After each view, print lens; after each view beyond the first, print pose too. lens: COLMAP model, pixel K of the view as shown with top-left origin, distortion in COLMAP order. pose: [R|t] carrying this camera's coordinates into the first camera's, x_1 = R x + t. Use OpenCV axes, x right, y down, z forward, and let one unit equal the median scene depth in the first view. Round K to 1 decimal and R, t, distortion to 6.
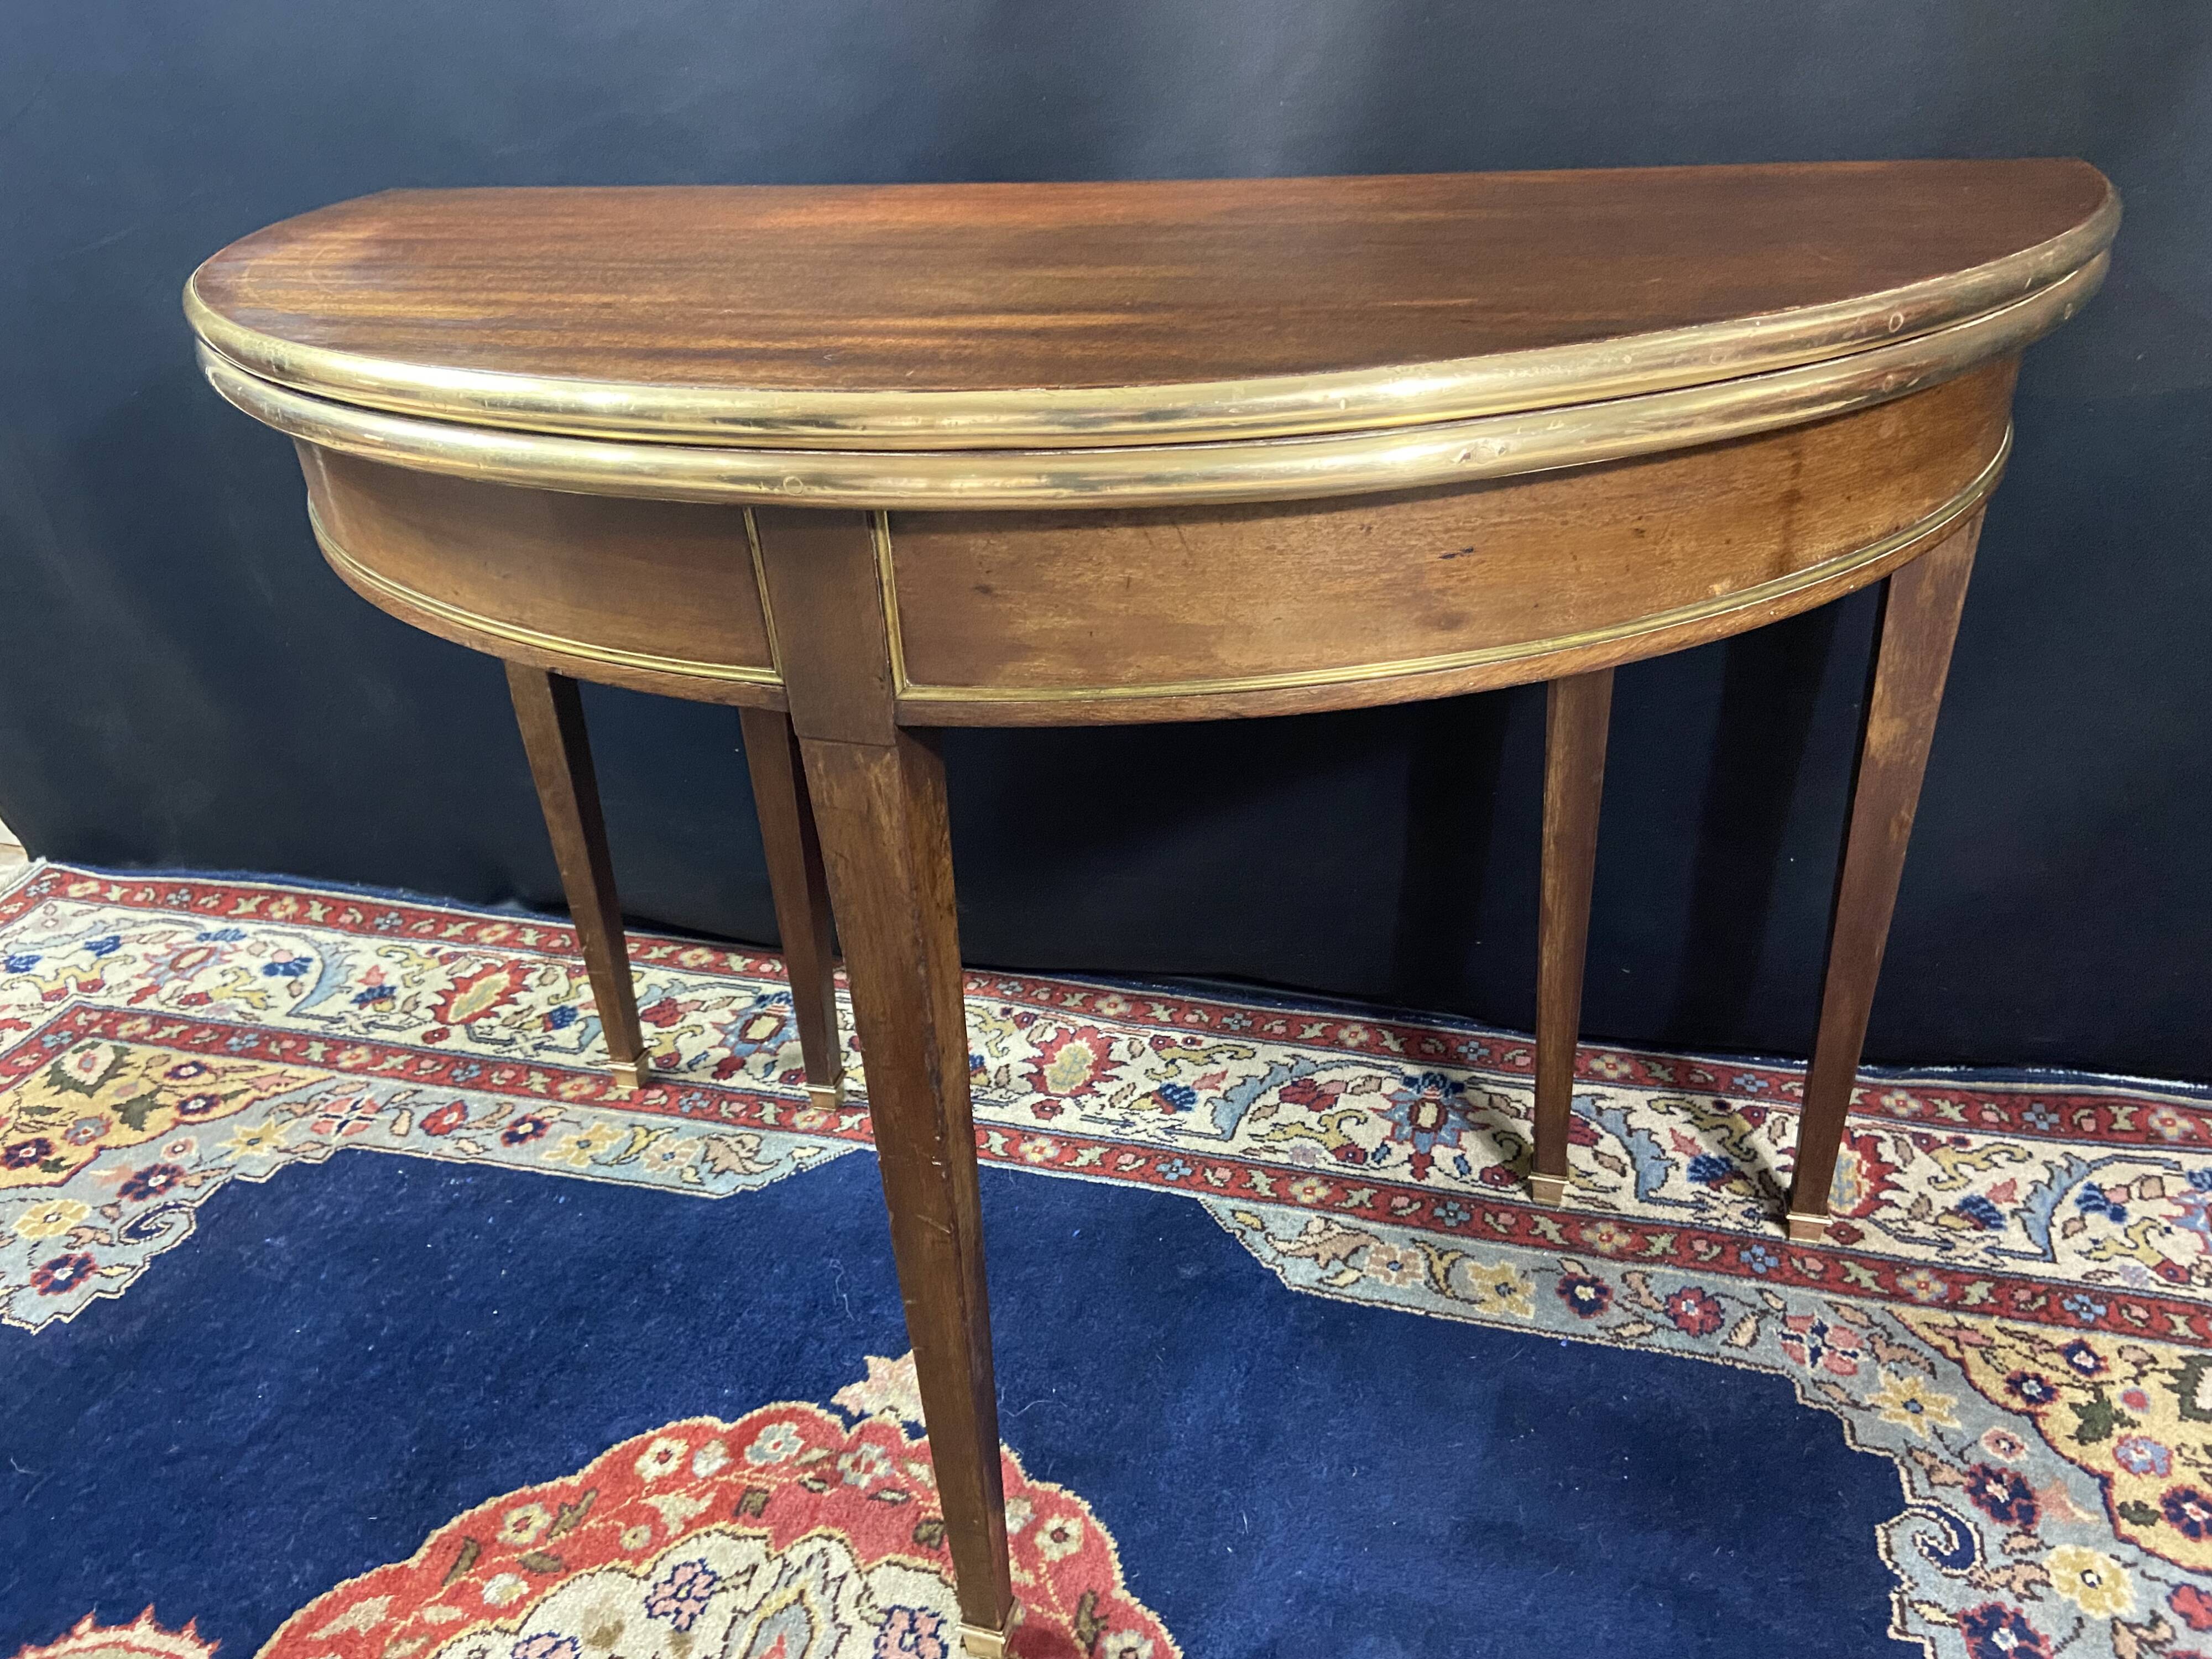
lens RADIAL K [[1675.9, 0, 1108.7], [0, 1675.9, 814.2], [0, 0, 1]] dist [0.124694, -0.167108]
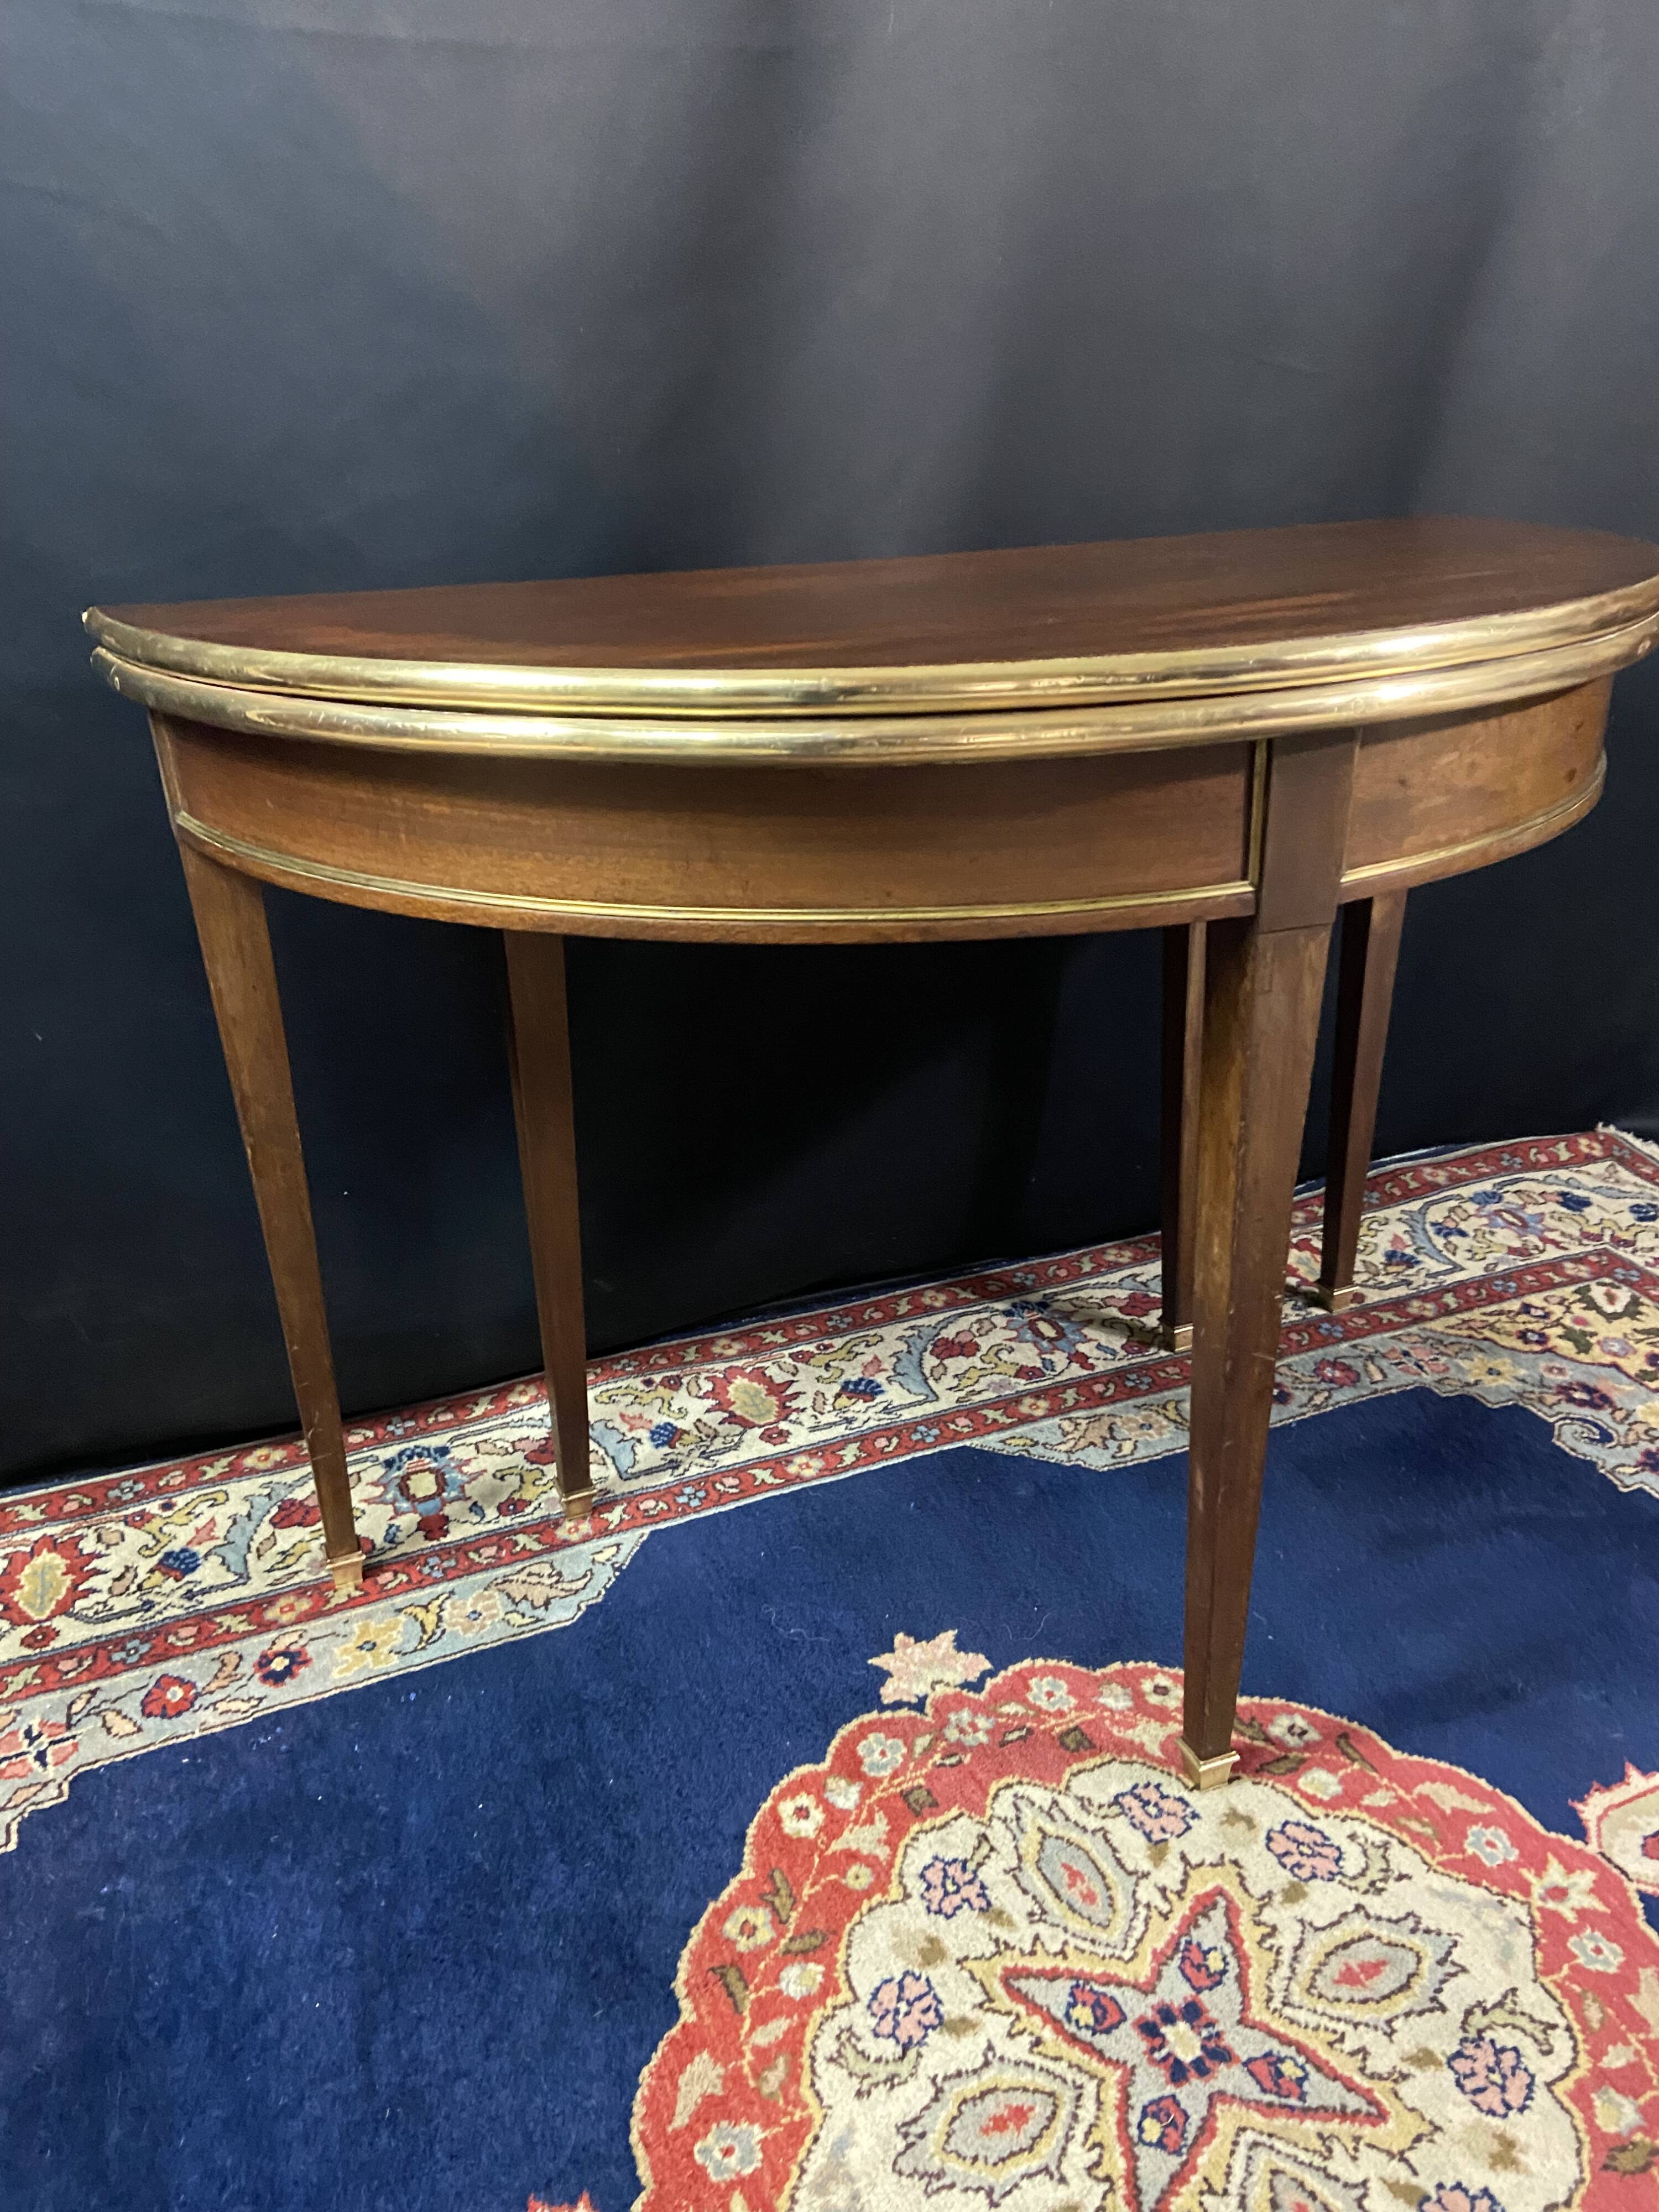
lens RADIAL K [[1675.9, 0, 817.7], [0, 1675.9, 1084.2], [0, 0, 1]] dist [0.124694, -0.167108]
pose [[0.785499, -0.207071, 0.583192, -0.635139], [0.275456, 0.960850, -0.029847, 0.004236], [-0.554180, 0.184088, 0.811786, 0.104560]]
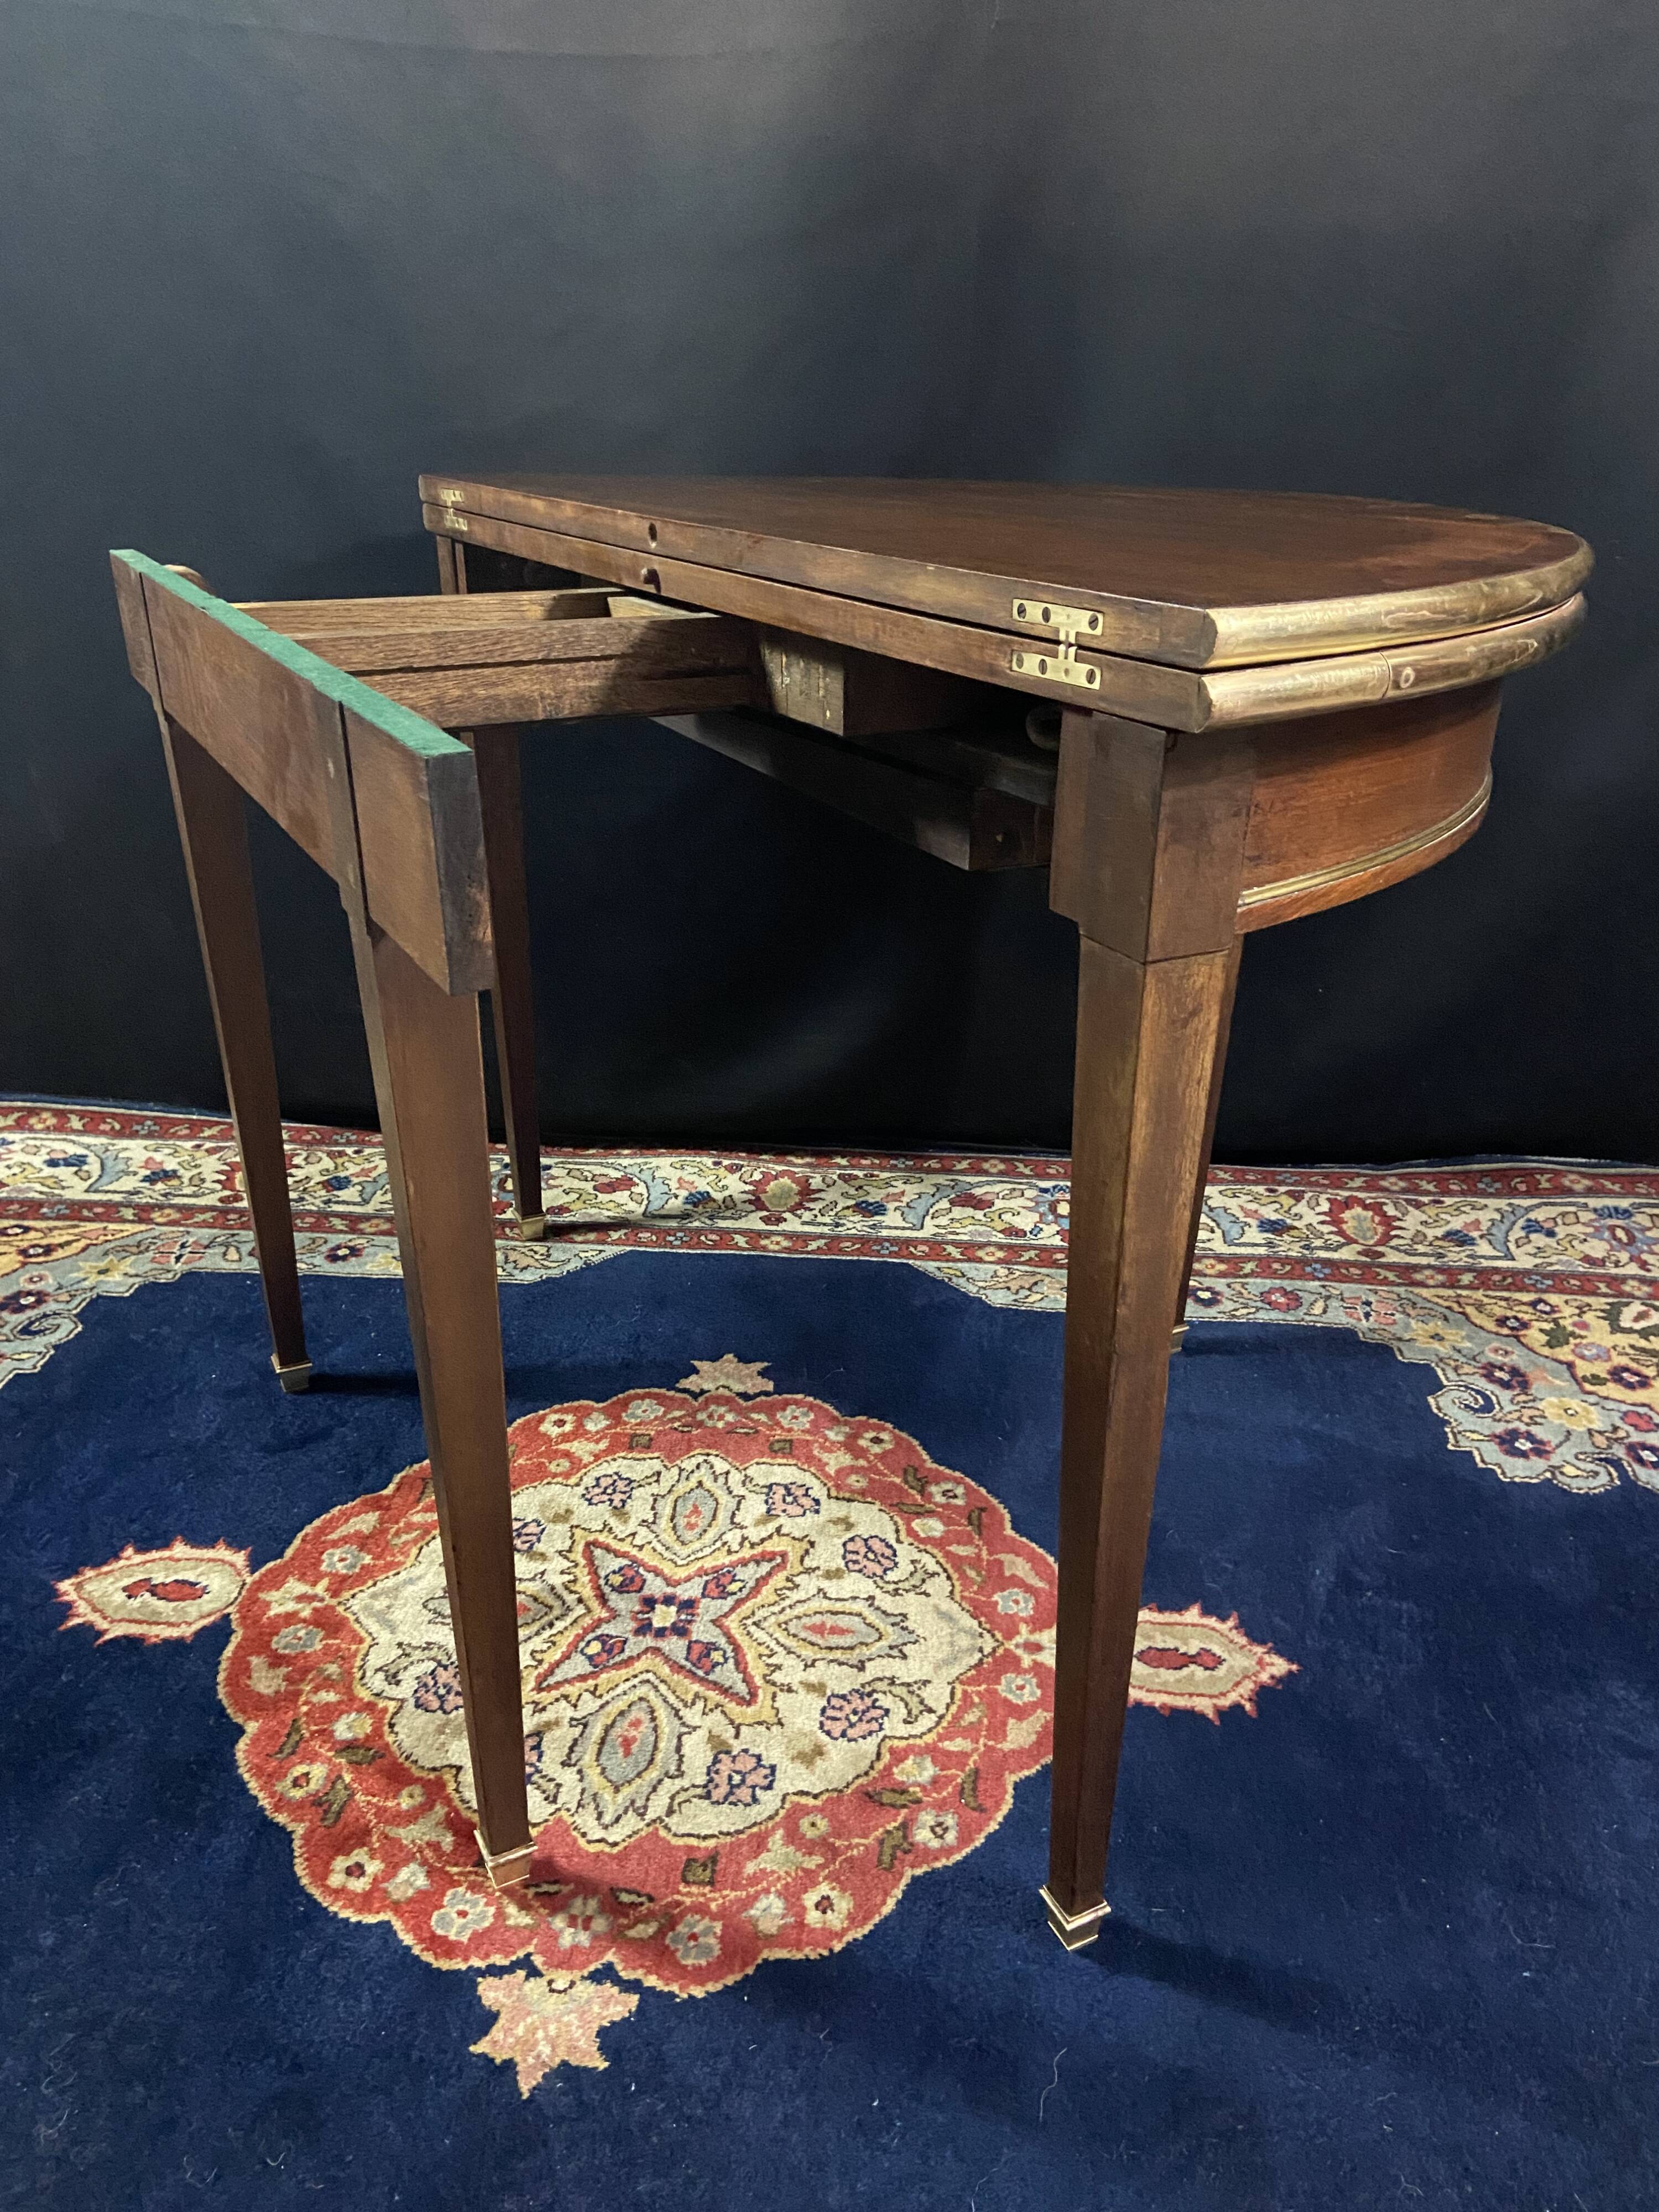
lens RADIAL K [[1675.9, 0, 812.0], [0, 1675.9, 1126.7], [0, 0, 1]] dist [0.124694, -0.167108]
pose [[0.982831, -0.024274, 0.182905, -0.258858], [0.037298, 0.996981, -0.068102, 0.211221], [-0.180700, 0.073755, 0.980769, -0.270856]]
